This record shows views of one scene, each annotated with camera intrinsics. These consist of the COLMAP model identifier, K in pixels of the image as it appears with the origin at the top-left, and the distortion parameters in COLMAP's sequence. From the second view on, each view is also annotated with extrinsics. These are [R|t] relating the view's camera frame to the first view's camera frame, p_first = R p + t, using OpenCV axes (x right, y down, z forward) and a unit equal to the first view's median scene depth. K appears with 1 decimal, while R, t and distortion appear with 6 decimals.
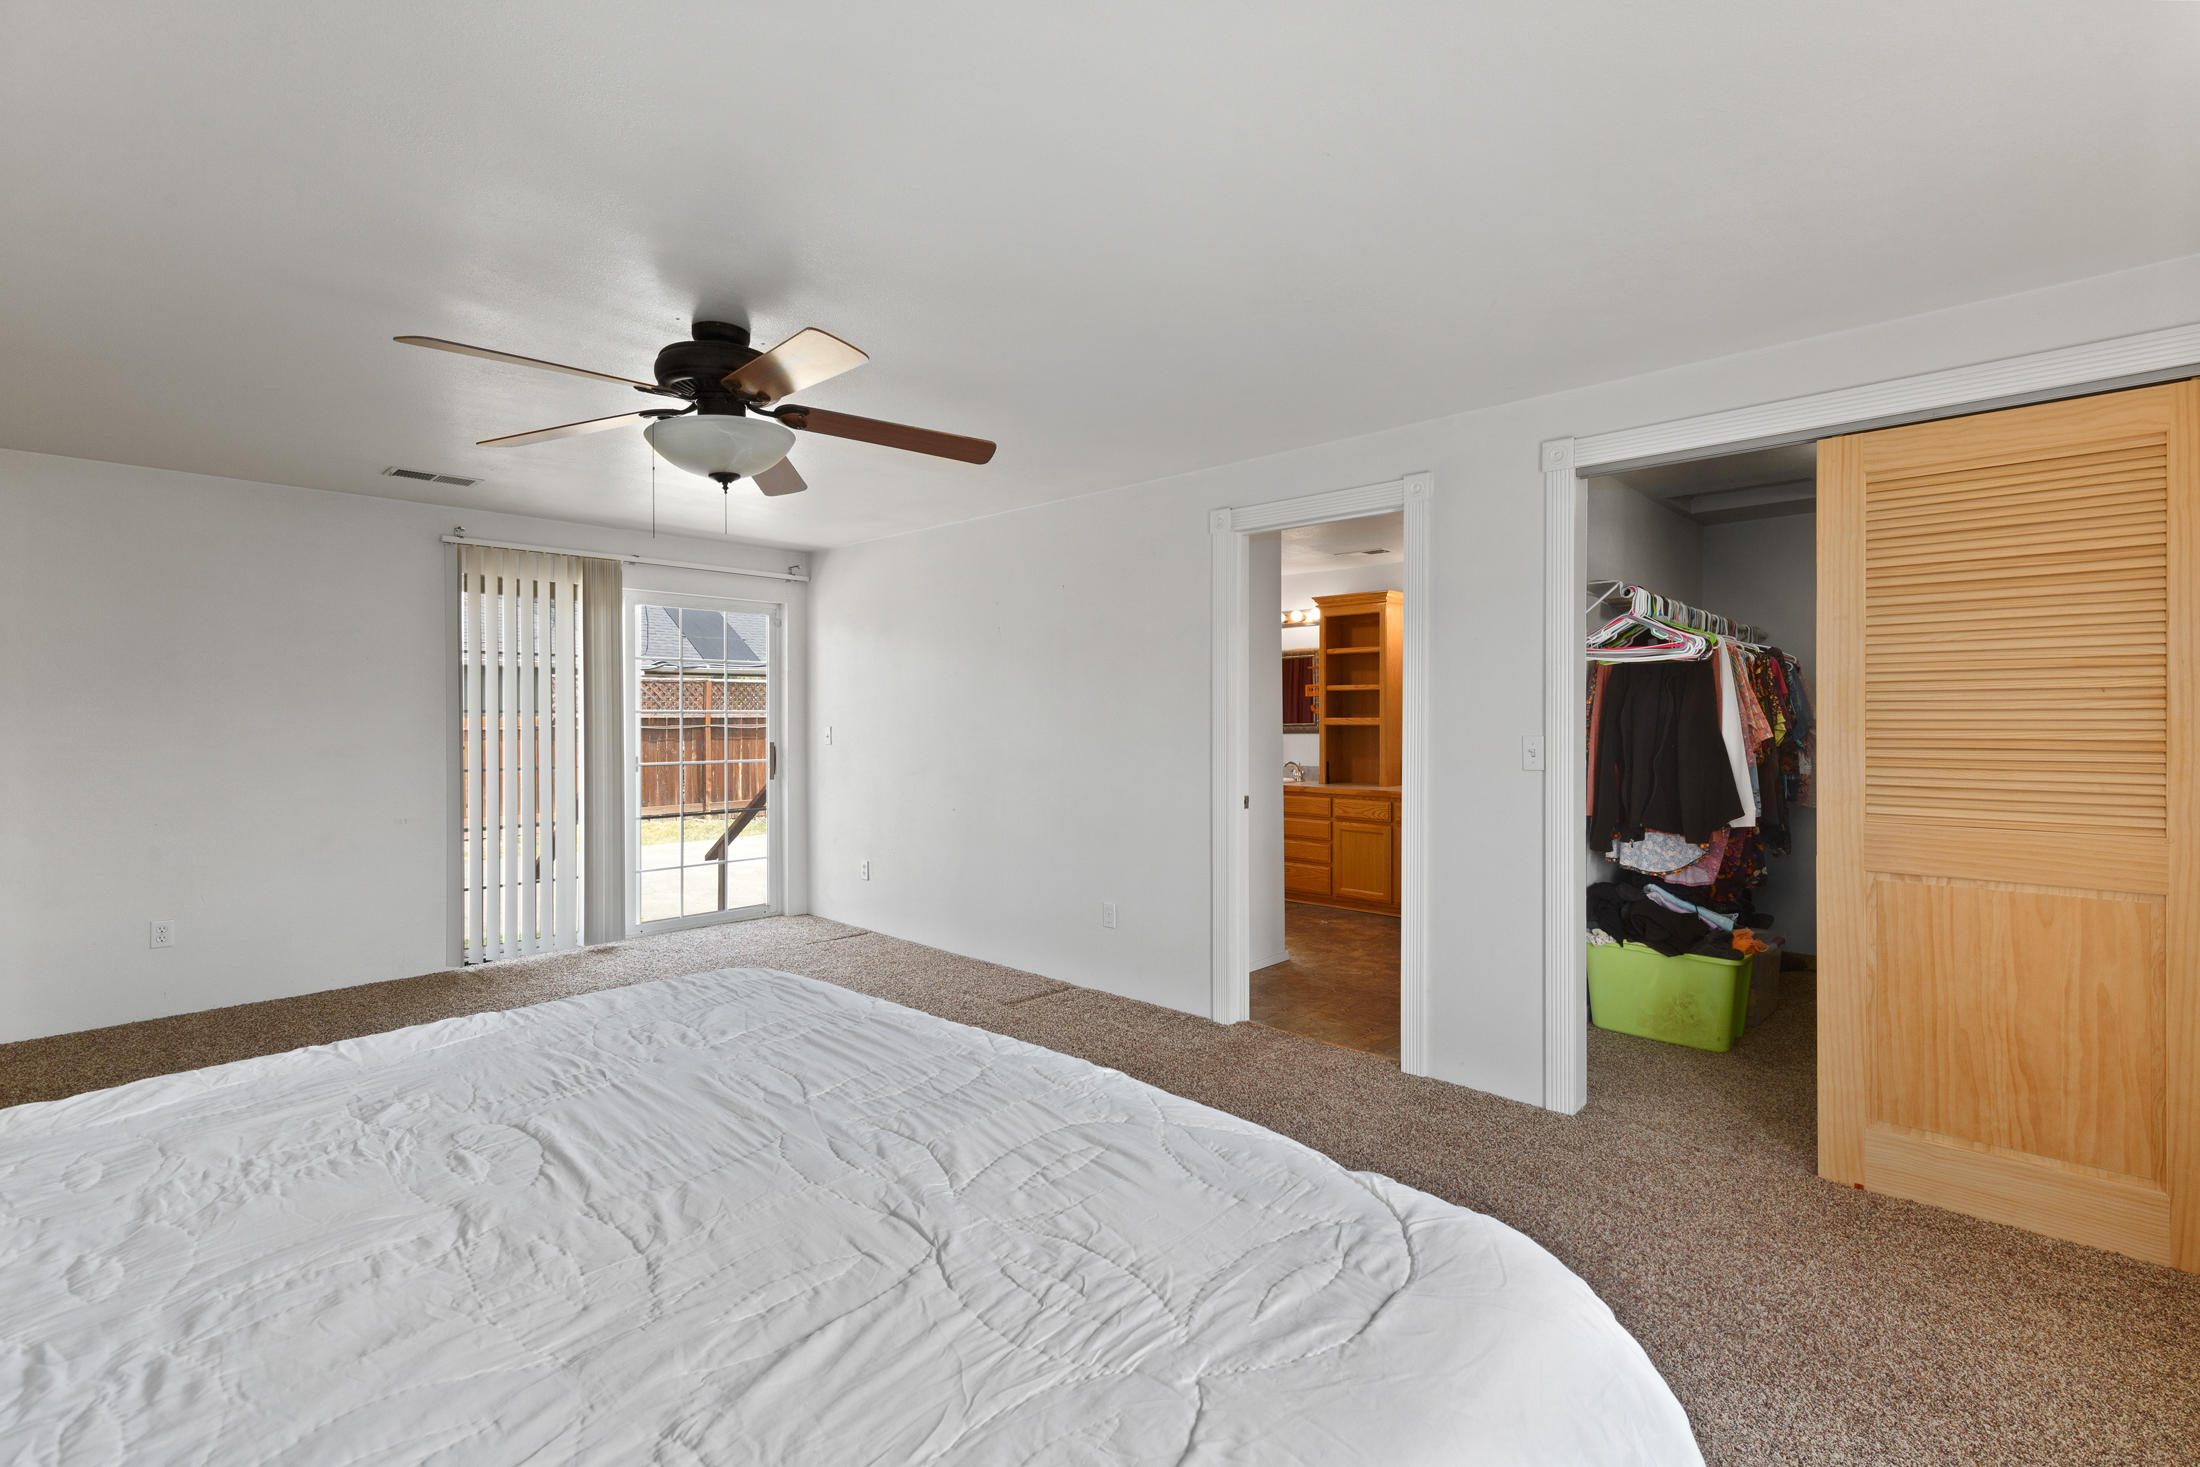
lens RADIAL K [[996.0, 0, 1105.8], [0, 996.0, 726.9], [0, 0, 1]] dist [0.002519, 0.000024]
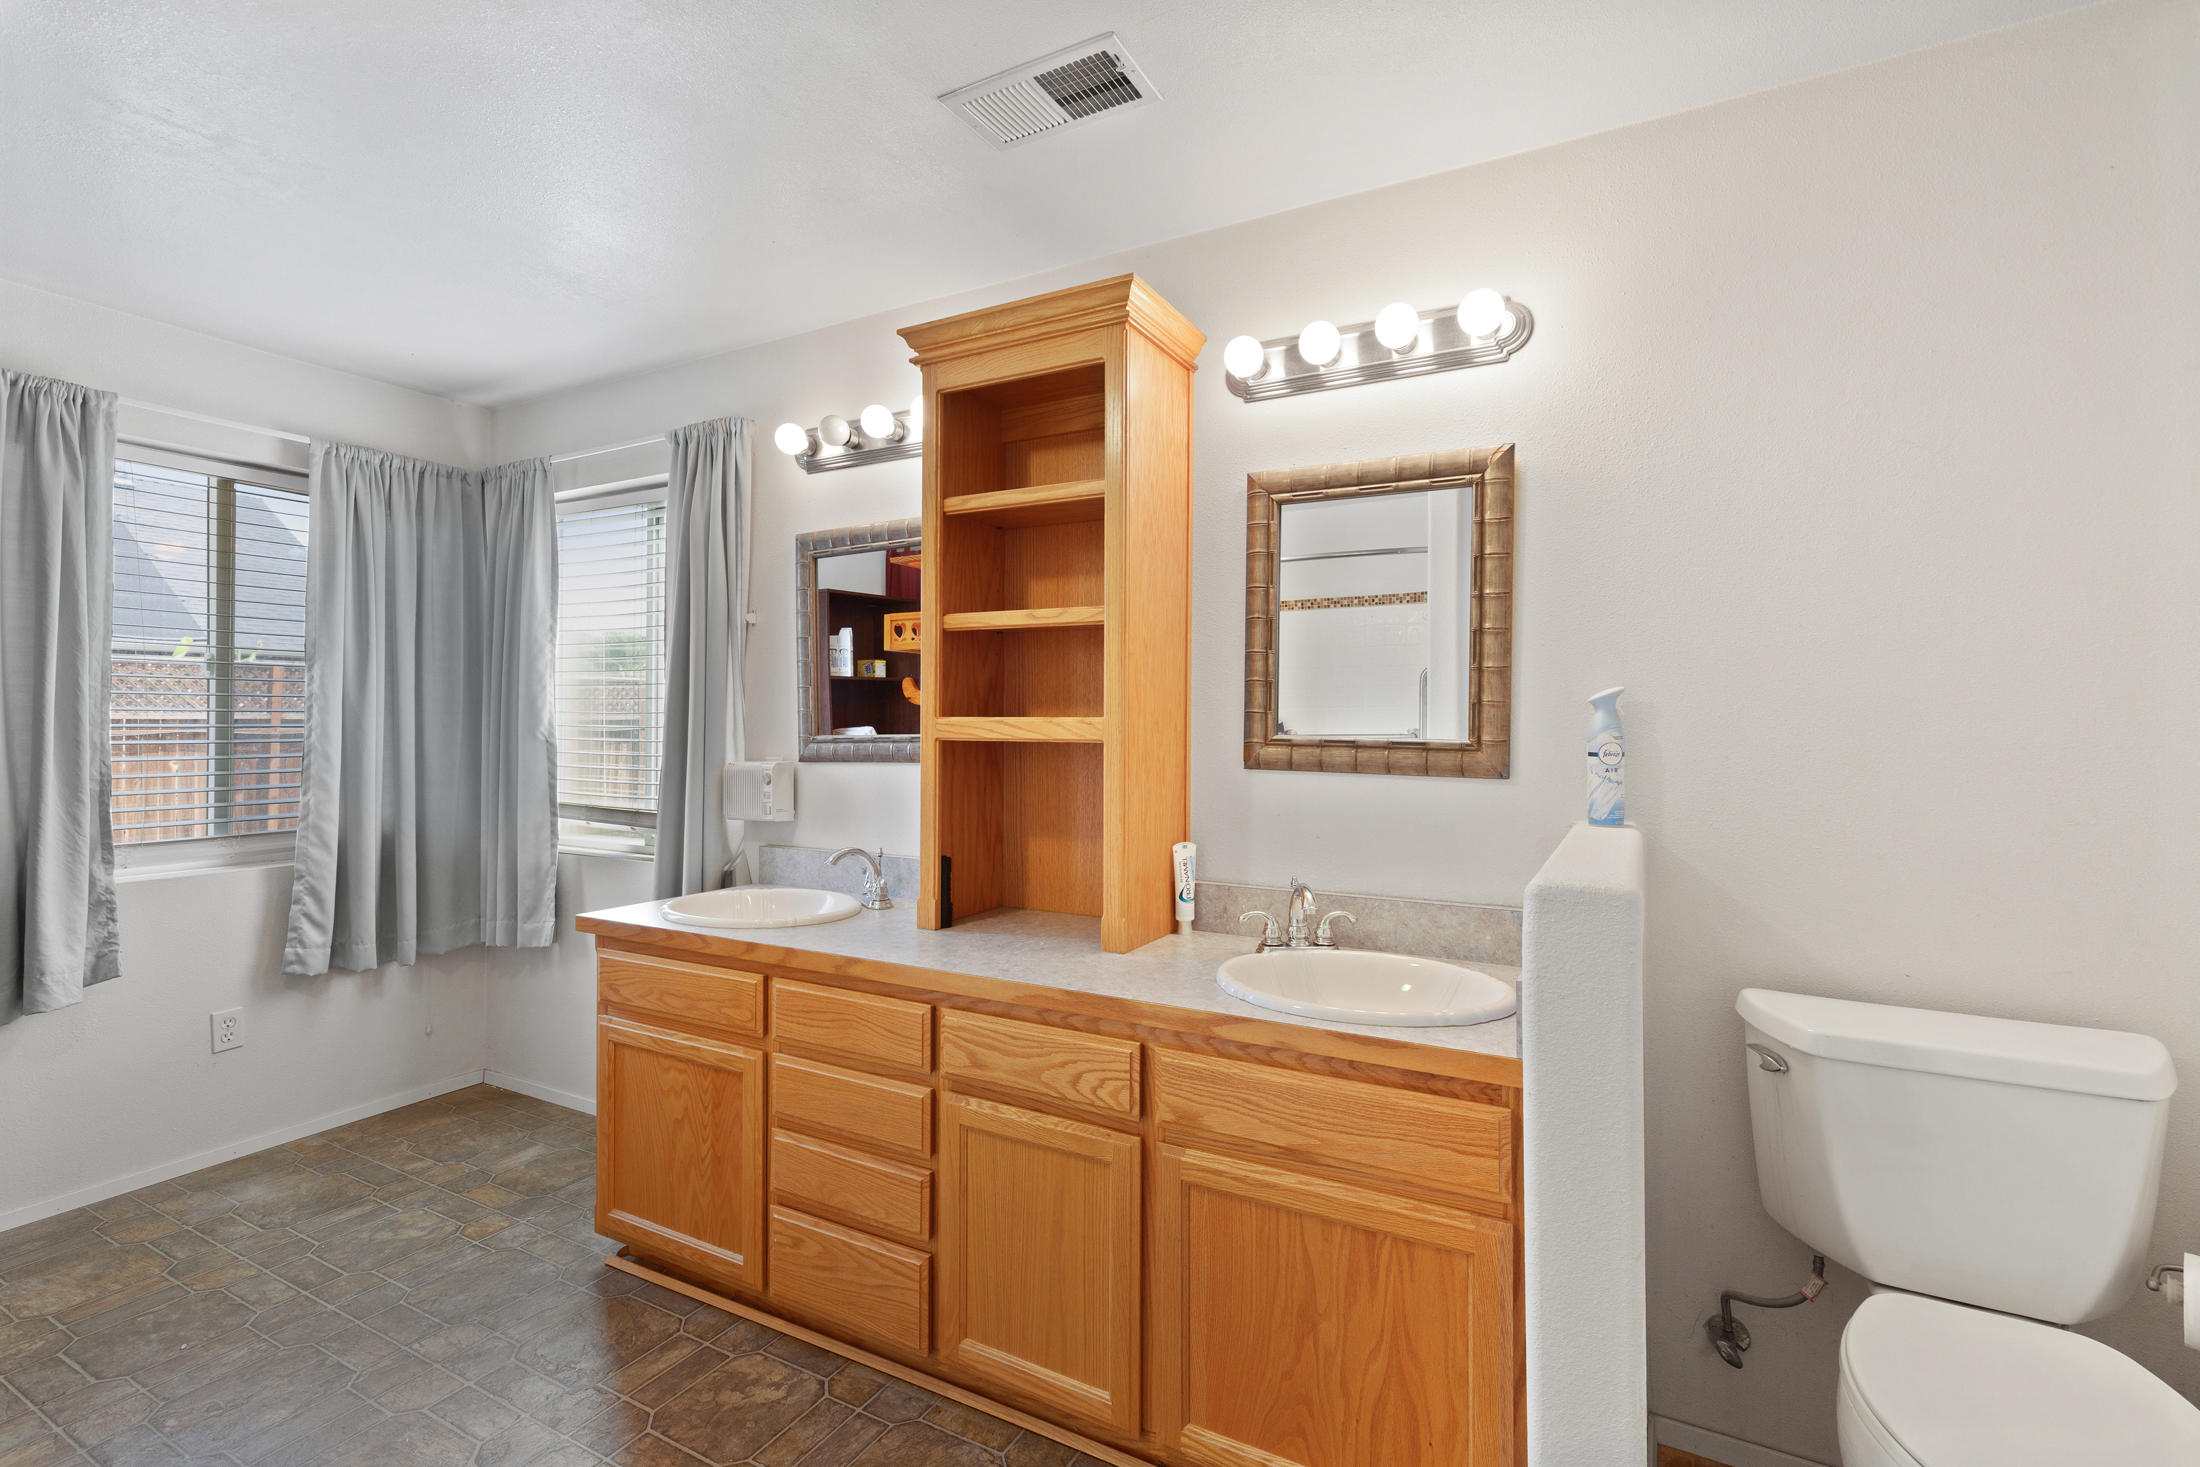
lens RADIAL K [[996.0, 0, 1103.4], [0, 996.0, 723.8], [0, 0, 1]] dist [0.002519, 0.000024]
pose [[0.969606, 0.003571, 0.244646, 0.201174], [-0.003606, 0.999993, -0.000304, -0.007082], [-0.244646, -0.000587, 0.969612, 0.708779]]
